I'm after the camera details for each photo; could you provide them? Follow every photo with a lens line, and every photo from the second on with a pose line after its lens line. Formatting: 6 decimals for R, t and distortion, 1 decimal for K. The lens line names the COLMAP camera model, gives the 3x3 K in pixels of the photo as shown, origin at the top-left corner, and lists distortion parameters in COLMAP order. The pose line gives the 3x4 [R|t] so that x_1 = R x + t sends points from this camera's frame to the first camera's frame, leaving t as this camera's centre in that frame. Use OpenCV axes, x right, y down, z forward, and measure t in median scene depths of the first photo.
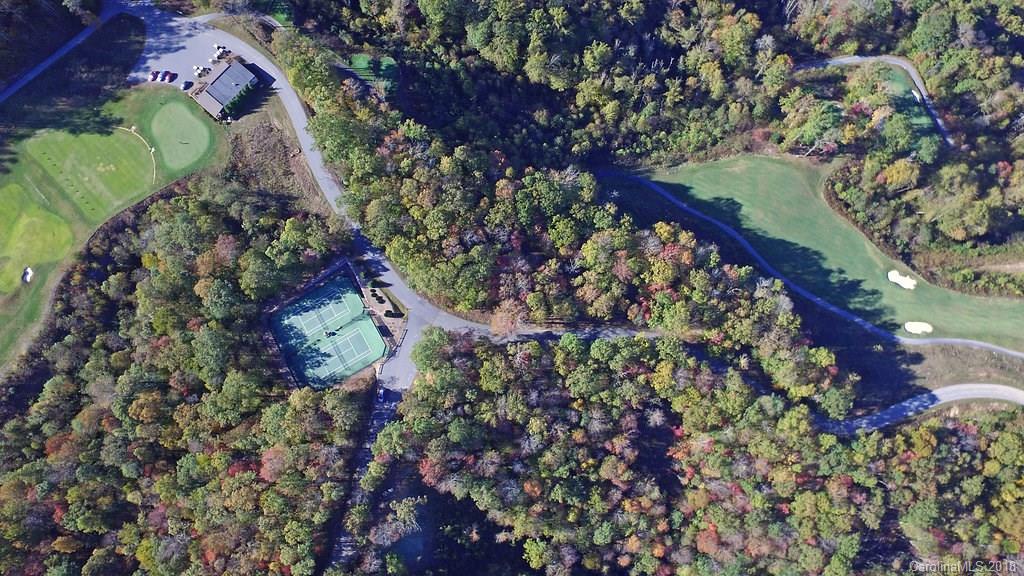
lens RADIAL K [[745.9, 0, 509.8], [0, 745.9, 289.1], [0, 0, 1]] dist [-0.059808, 0.009048]
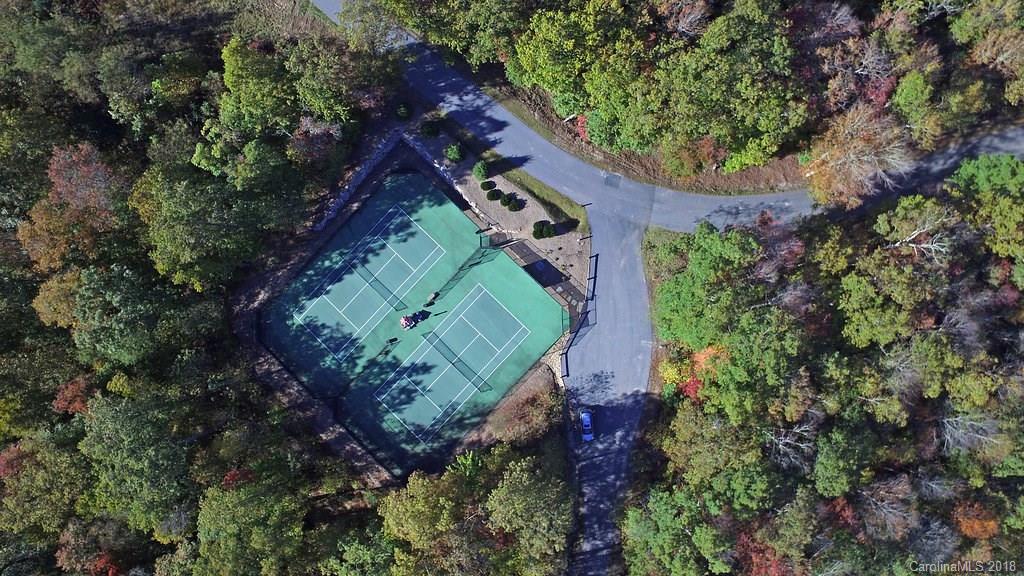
lens RADIAL K [[745.9, 0, 514.3], [0, 745.9, 282.6], [0, 0, 1]] dist [-0.059808, 0.009048]
pose [[0.958698, -0.278578, 0.057378, -0.208709], [0.267836, 0.952109, 0.147489, -0.003056], [-0.095718, -0.126029, 0.987398, 0.599300]]
